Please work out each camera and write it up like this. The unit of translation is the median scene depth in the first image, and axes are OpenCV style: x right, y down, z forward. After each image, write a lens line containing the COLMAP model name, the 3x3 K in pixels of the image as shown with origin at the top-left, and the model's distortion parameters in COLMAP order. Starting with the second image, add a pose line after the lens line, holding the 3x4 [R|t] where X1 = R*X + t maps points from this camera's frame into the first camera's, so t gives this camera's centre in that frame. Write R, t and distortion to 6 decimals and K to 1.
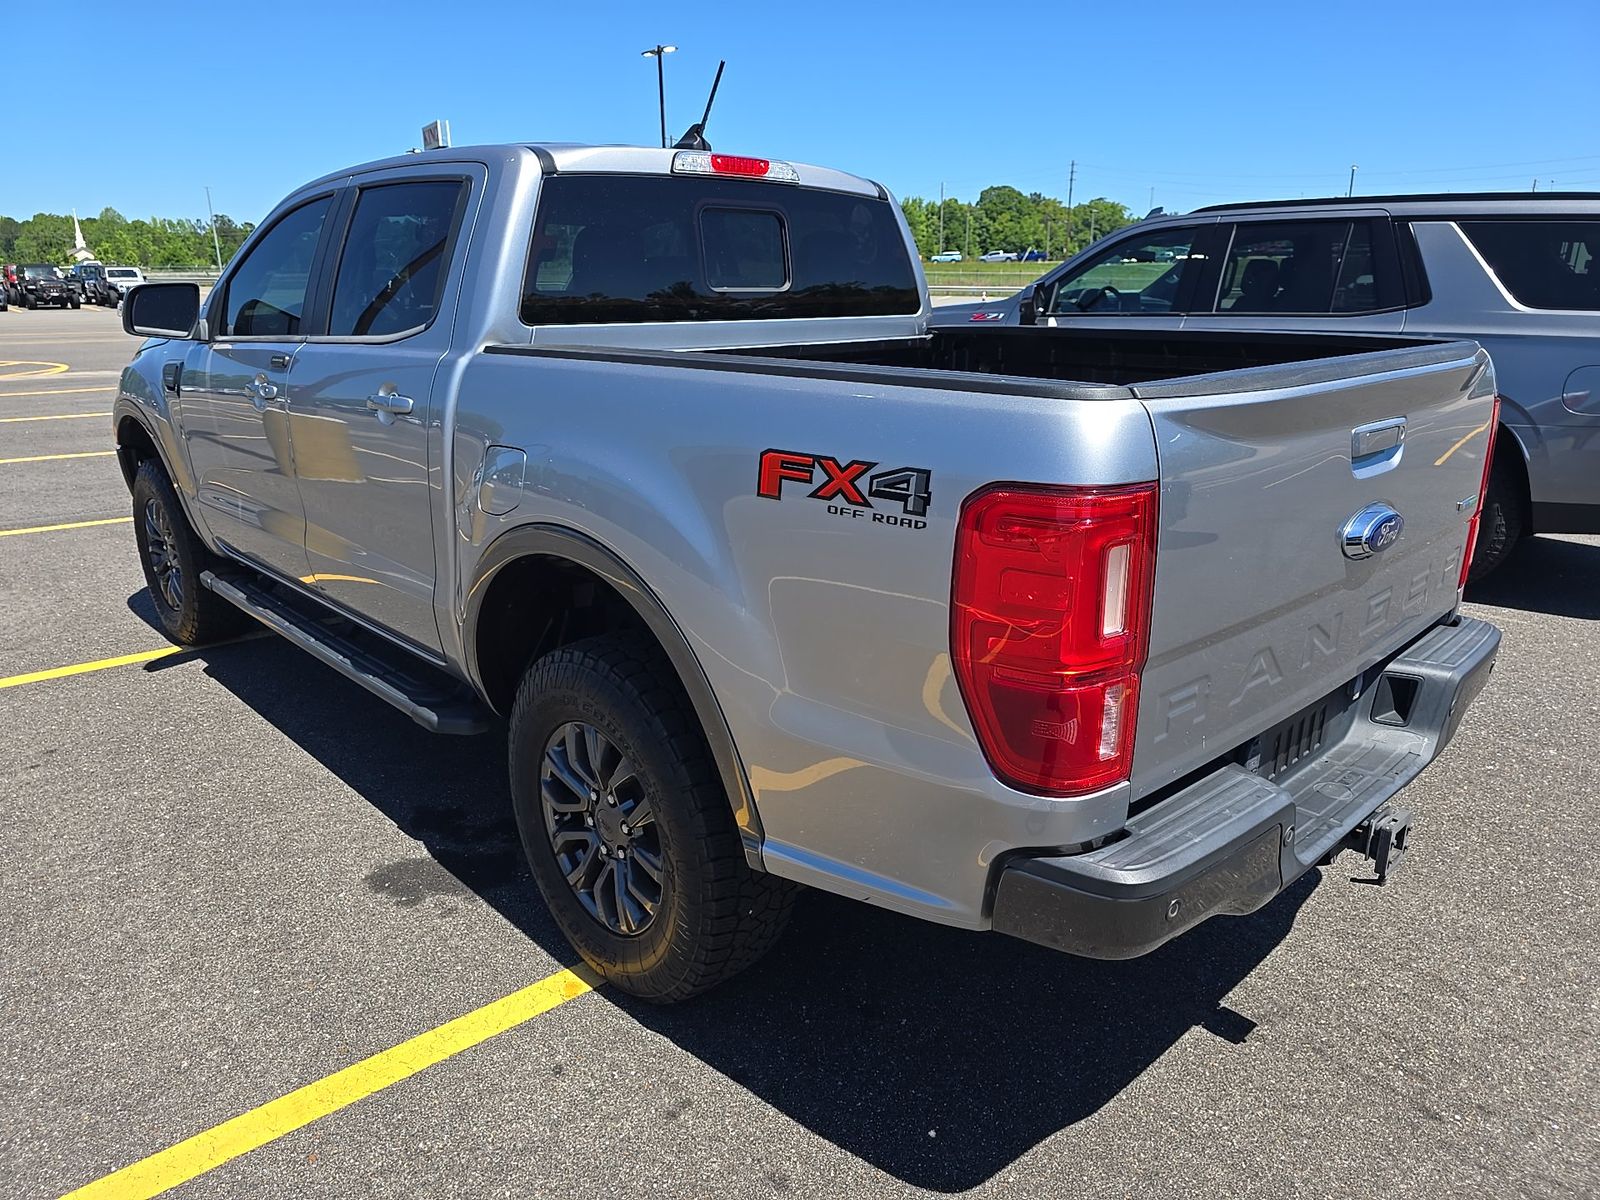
lens RADIAL K [[1077.0, 0, 800.0], [0, 1077.0, 600.0], [0, 0, 1]] dist [-0.005188, -0.002430]
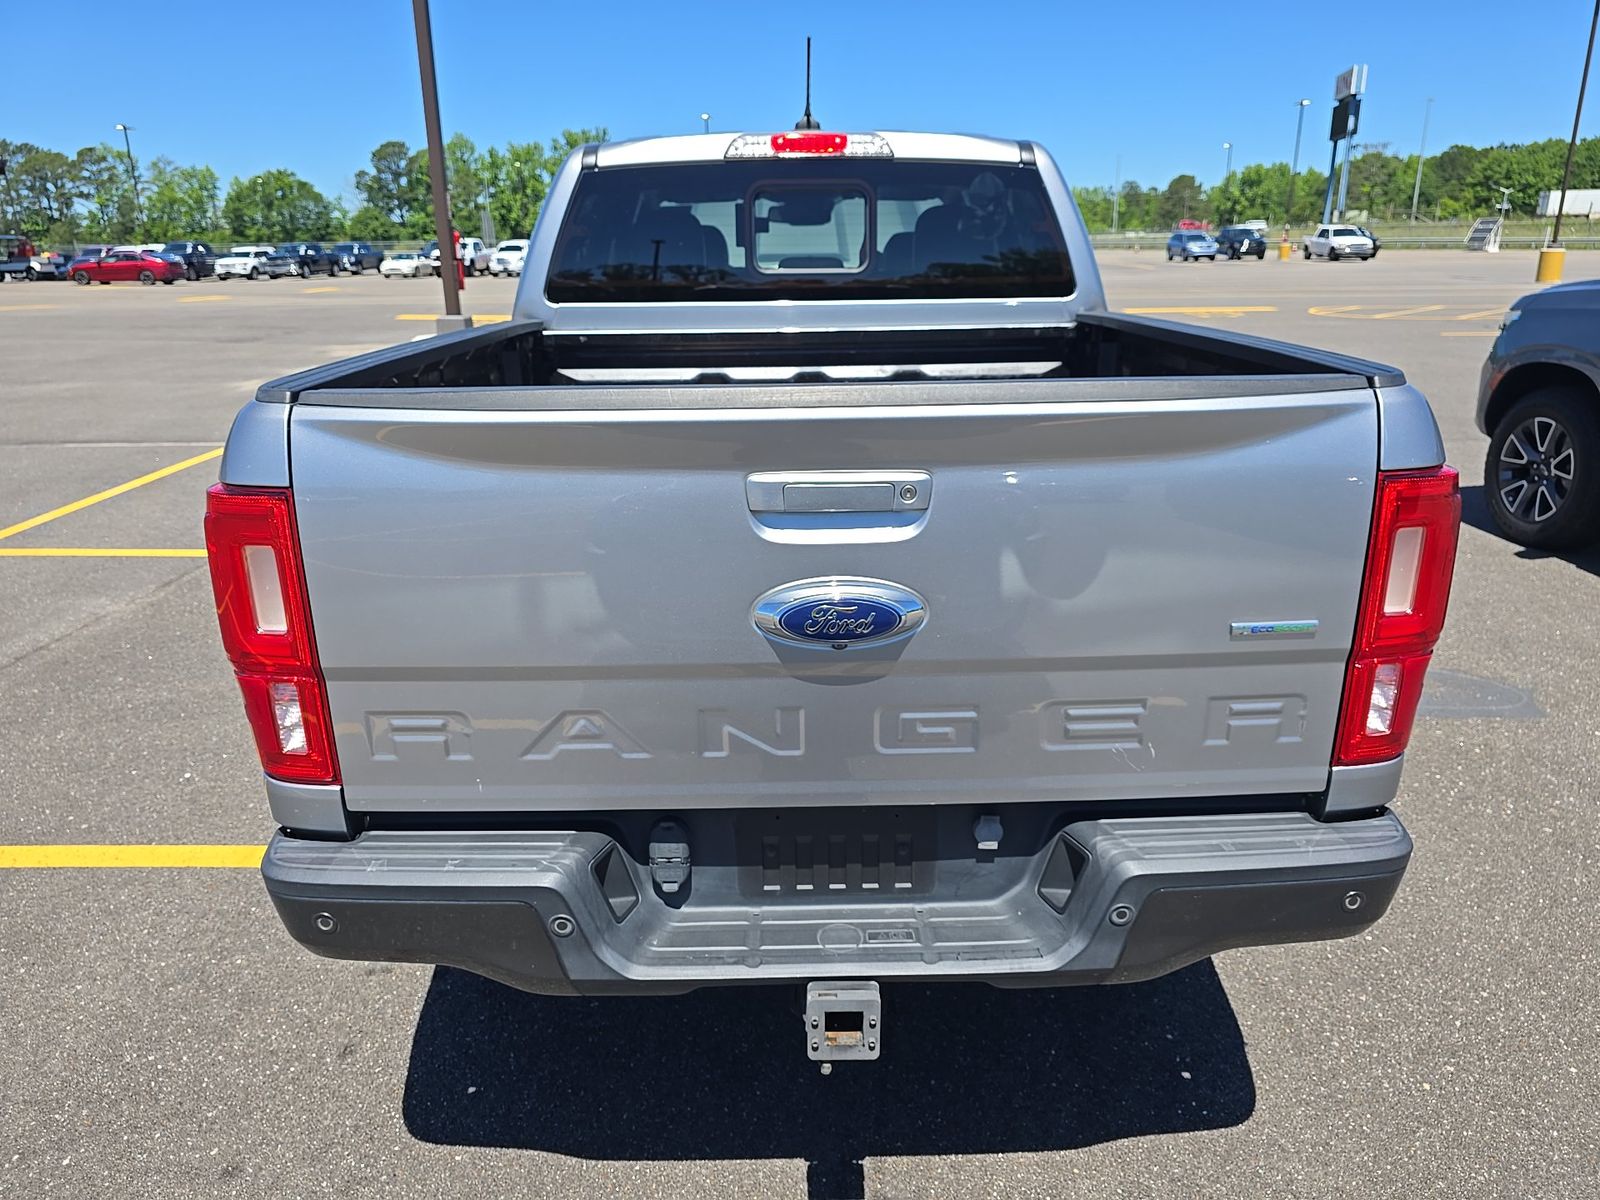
lens RADIAL K [[1086.0, 0, 800.0], [0, 1086.0, 600.0], [0, 0, 1]] dist [0.009044, 0.000797]
pose [[0.740575, 0.200543, -0.641351, 0.663606], [-0.175826, 0.979008, 0.103096, -0.099840], [0.648562, 0.036416, 0.760290, 0.261626]]
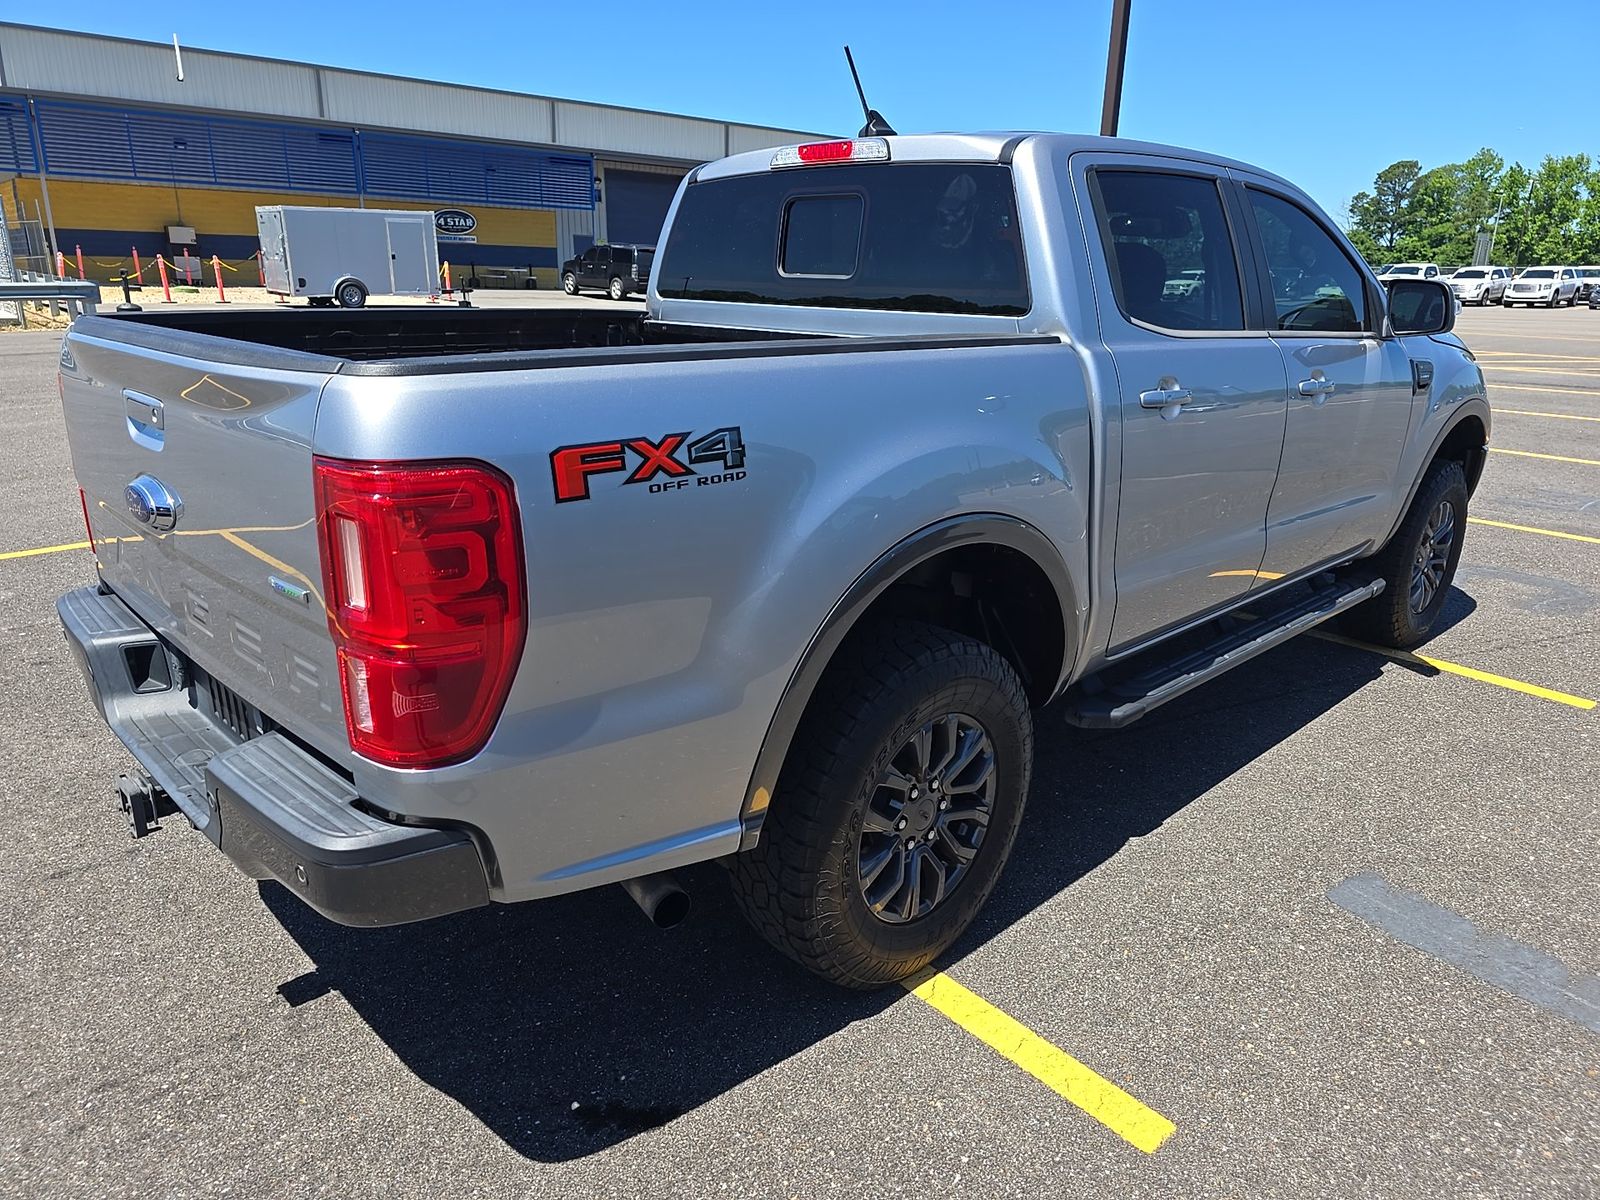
lens RADIAL K [[1085.7, 0, 800.0], [0, 1085.7, 600.0], [0, 0, 1]] dist [0.007919, -0.004309]
pose [[0.011500, 0.292449, -0.956212, 1.039002], [-0.289963, 0.916161, 0.276713, -0.299723], [0.956969, 0.274084, 0.095335, 1.008385]]
